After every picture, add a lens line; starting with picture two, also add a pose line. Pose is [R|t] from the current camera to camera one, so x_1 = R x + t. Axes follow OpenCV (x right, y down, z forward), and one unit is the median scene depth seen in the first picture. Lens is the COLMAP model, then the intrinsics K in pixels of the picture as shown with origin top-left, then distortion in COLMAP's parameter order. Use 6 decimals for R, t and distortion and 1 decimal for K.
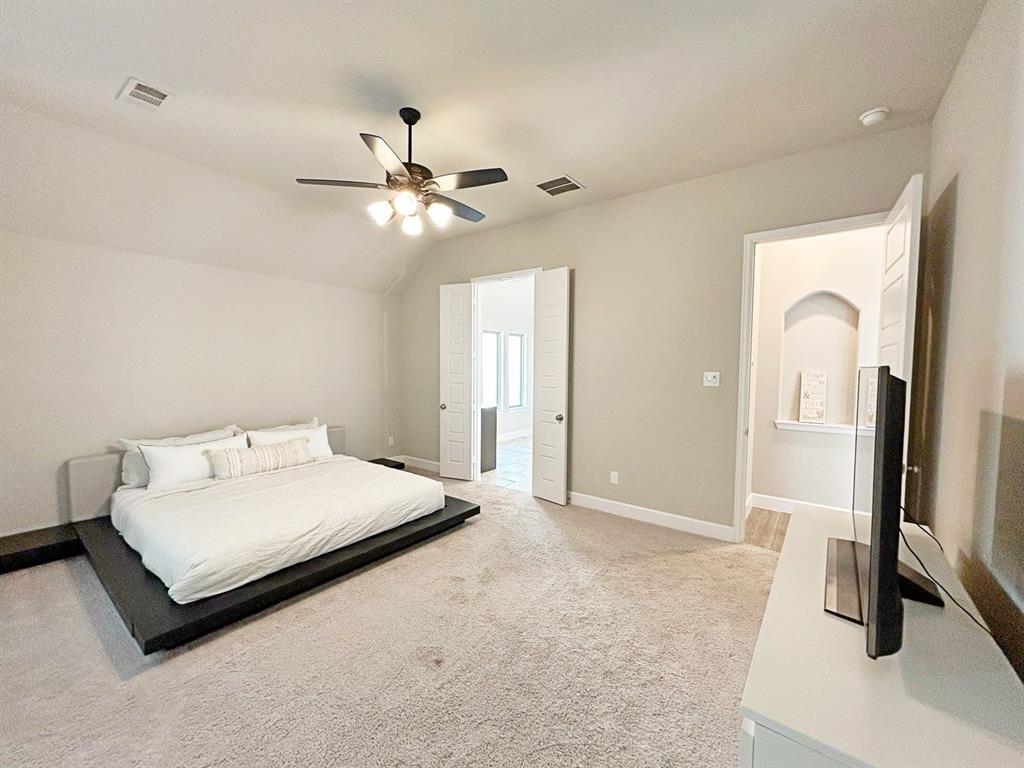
lens RADIAL K [[410.7, 0, 511.6], [0, 410.7, 384.9], [0, 0, 1]] dist [-0.001353, 0.000934]
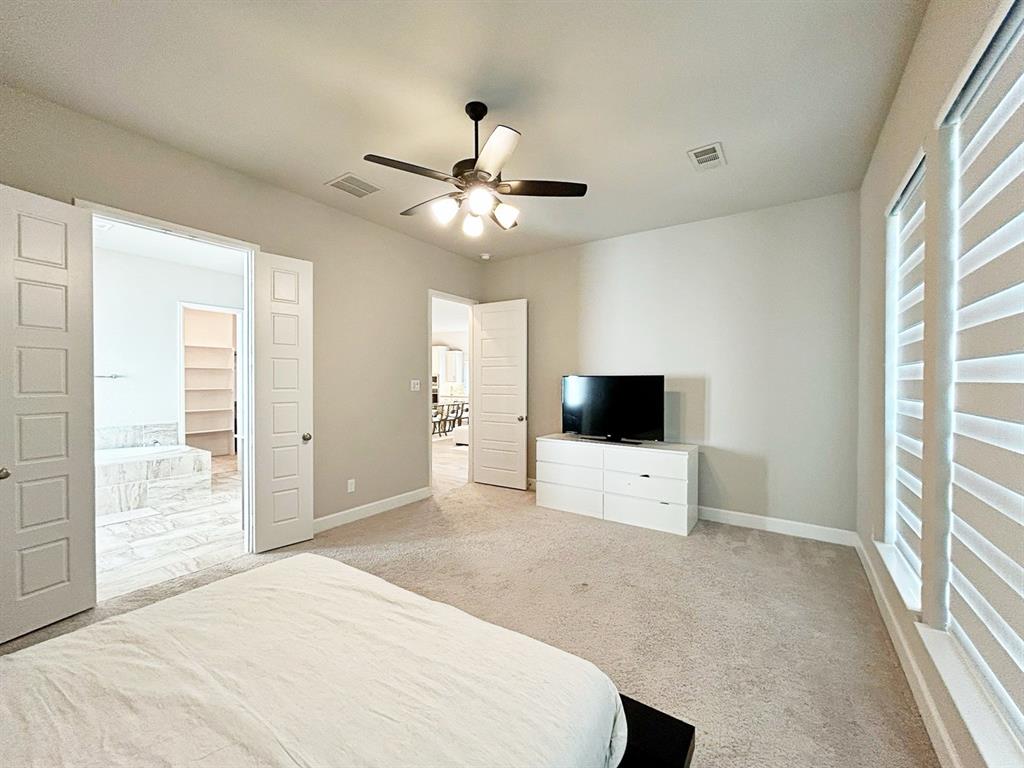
lens RADIAL K [[410.7, 0, 511.6], [0, 410.7, 384.9], [0, 0, 1]] dist [-0.001353, 0.000934]
pose [[-0.054292, -0.021119, 0.998302, -0.922536], [0.045112, 0.998704, 0.023581, -0.034378], [-0.997505, 0.046316, -0.053269, 0.763553]]
